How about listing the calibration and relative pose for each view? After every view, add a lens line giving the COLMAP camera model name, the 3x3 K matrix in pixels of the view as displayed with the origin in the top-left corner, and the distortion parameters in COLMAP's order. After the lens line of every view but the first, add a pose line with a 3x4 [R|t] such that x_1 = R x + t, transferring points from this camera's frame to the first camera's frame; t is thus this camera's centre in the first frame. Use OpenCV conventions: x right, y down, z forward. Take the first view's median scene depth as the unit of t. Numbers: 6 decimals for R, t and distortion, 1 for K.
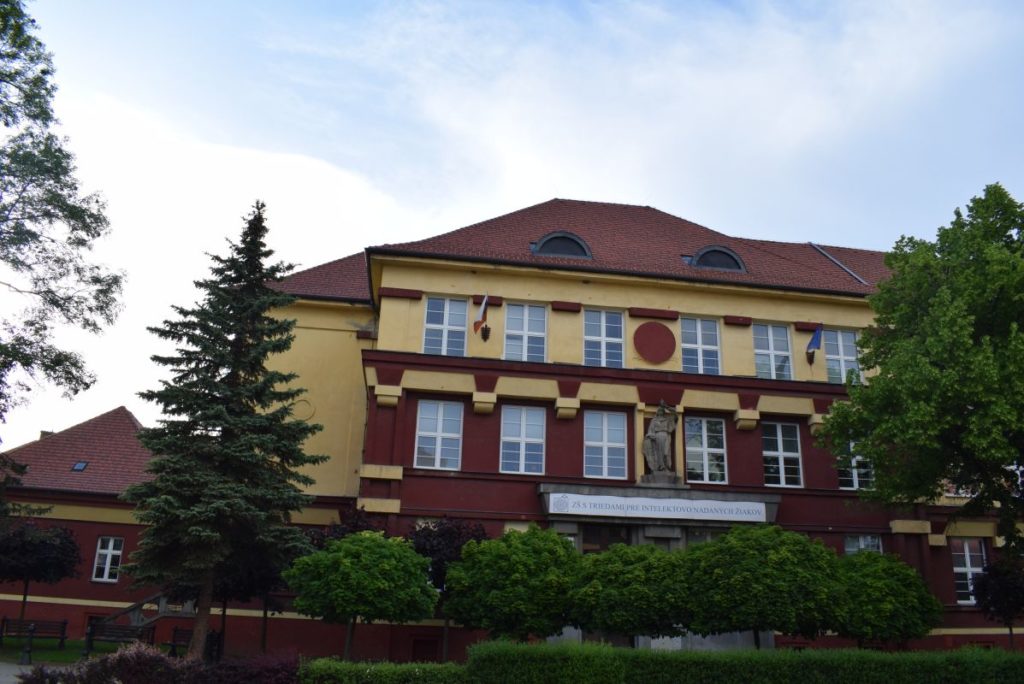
lens RADIAL K [[791.6, 0, 512.5], [0, 791.6, 344.6], [0, 0, 1]] dist [-0.090599, 0.017748]
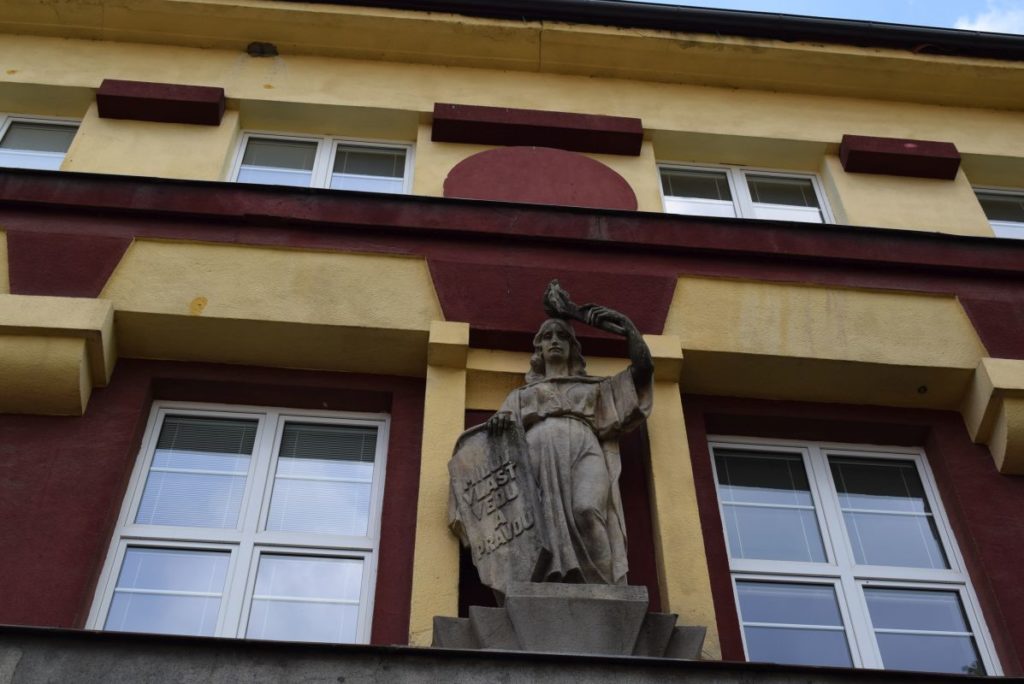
lens RADIAL K [[1380.1, 0, 512.7], [0, 1380.1, 342.4], [0, 0, 1]] dist [-0.101935, 0.000000]
pose [[0.998760, -0.047536, 0.014779, 0.182426], [0.047897, 0.836756, -0.545477, 0.269799], [0.013563, 0.545509, 0.837995, 0.770345]]
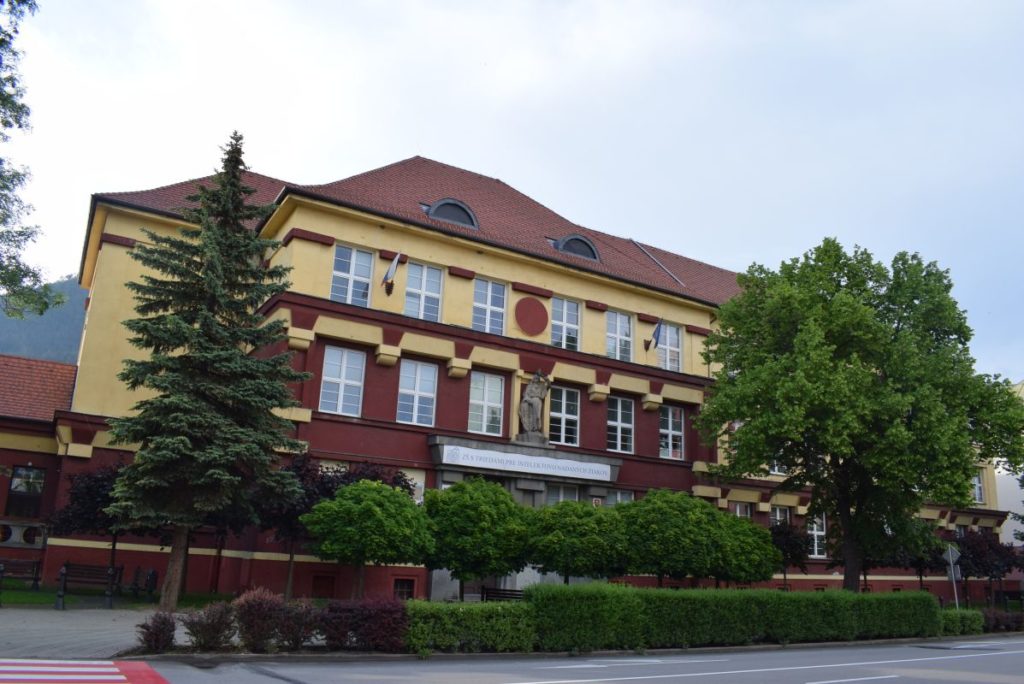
lens RADIAL K [[791.6, 0, 509.0], [0, 791.6, 342.3], [0, 0, 1]] dist [-0.090599, 0.017748]
pose [[0.920004, 0.113829, 0.375015, -0.293354], [-0.143162, 0.988373, 0.051209, -0.021022], [-0.364825, -0.100800, 0.925603, -0.031528]]
